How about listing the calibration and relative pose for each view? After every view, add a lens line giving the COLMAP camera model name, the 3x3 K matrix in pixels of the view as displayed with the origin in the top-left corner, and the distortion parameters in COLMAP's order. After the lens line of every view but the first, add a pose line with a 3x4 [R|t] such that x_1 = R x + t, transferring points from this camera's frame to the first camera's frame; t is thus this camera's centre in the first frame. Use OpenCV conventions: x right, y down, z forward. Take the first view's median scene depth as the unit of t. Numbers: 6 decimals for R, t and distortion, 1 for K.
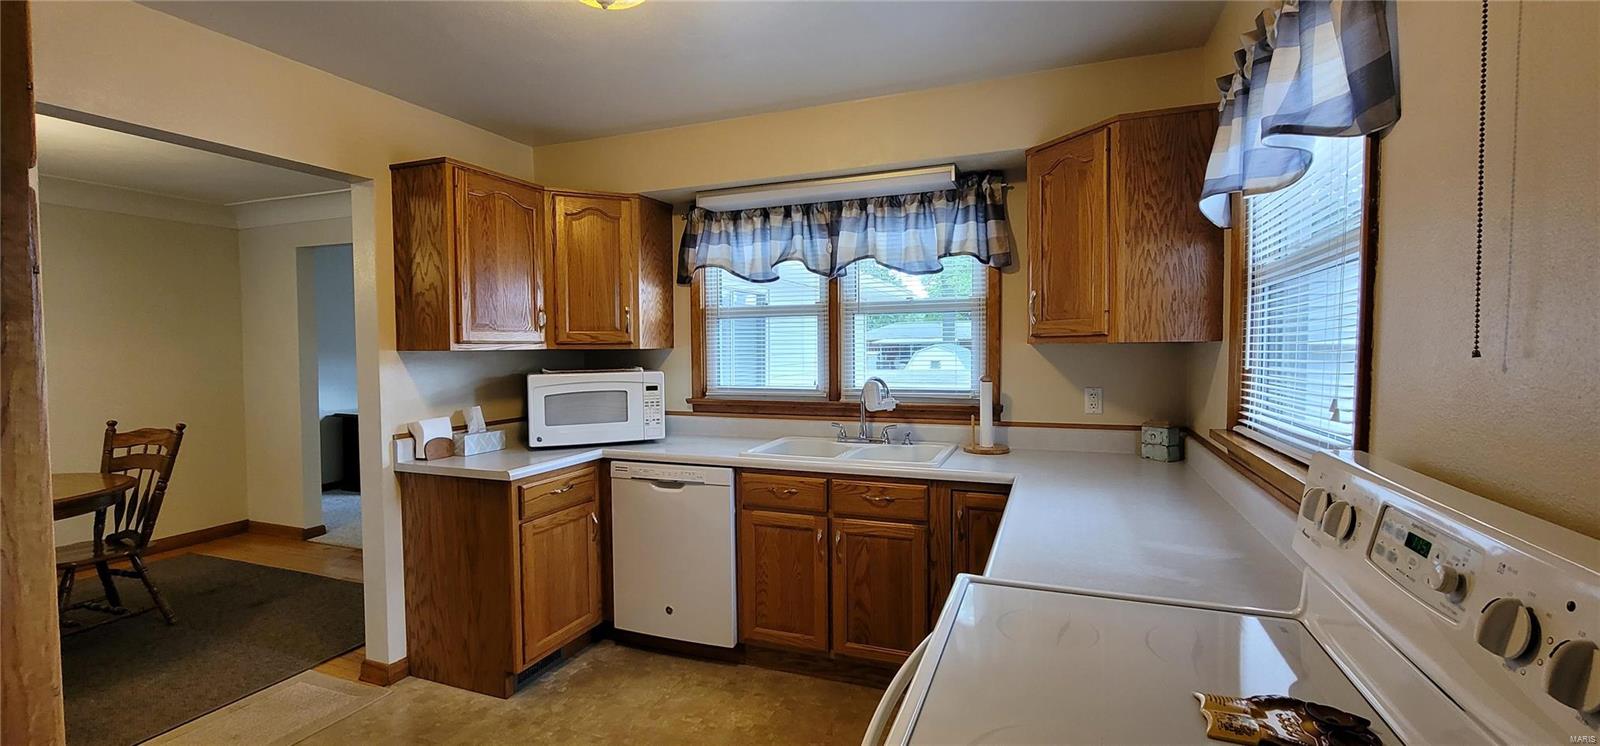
lens RADIAL K [[653.4, 0, 800.0], [0, 653.4, 373.0], [0, 0, 1]] dist [-0.001543, -0.000103]
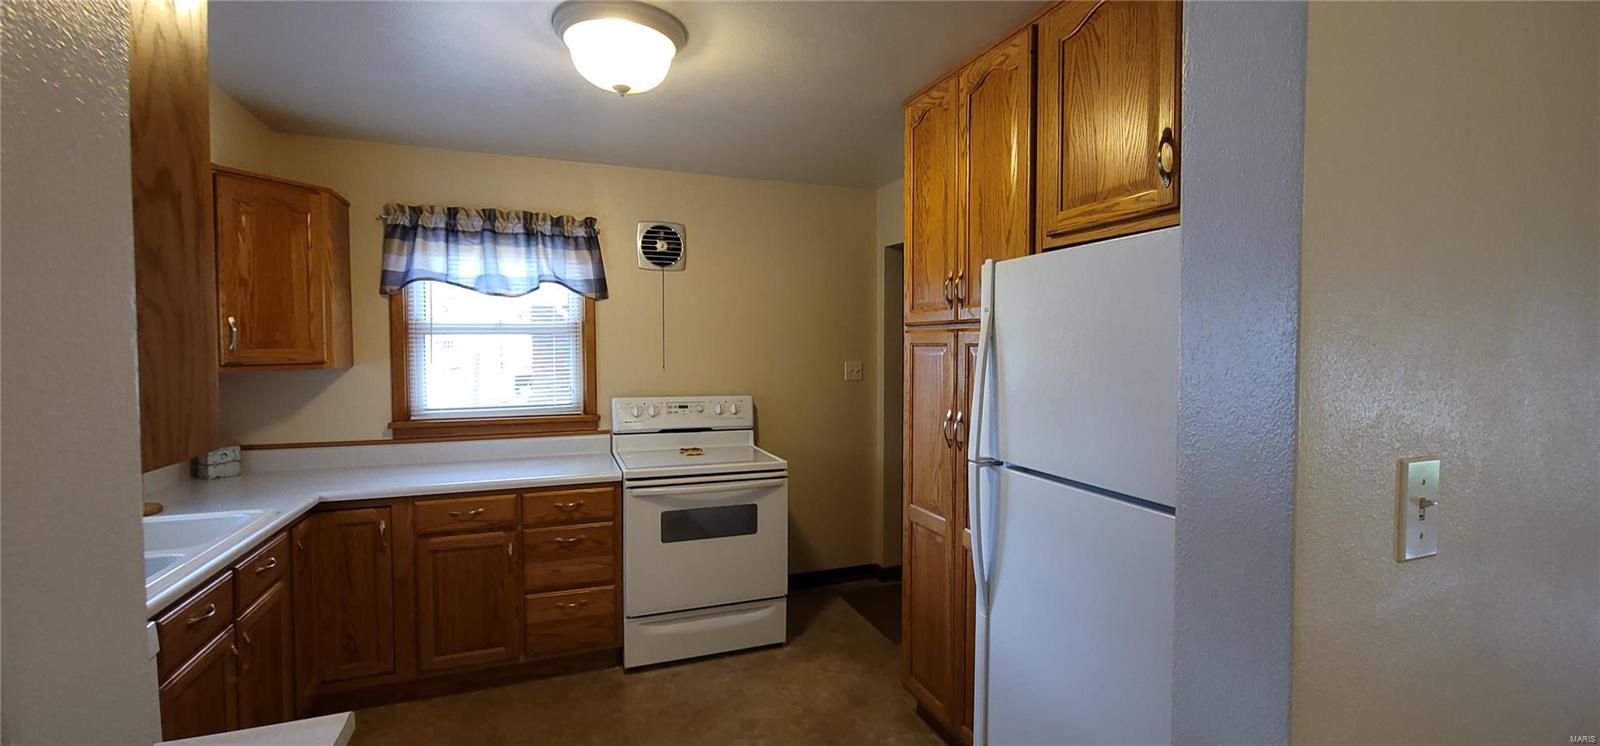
lens RADIAL K [[653.4, 0, 800.0], [0, 653.4, 373.0], [0, 0, 1]] dist [-0.001543, -0.000103]
pose [[0.732457, -0.030680, 0.680121, -0.361171], [0.018064, 0.999508, 0.025633, -0.042468], [-0.680573, -0.006489, 0.732651, -0.026602]]
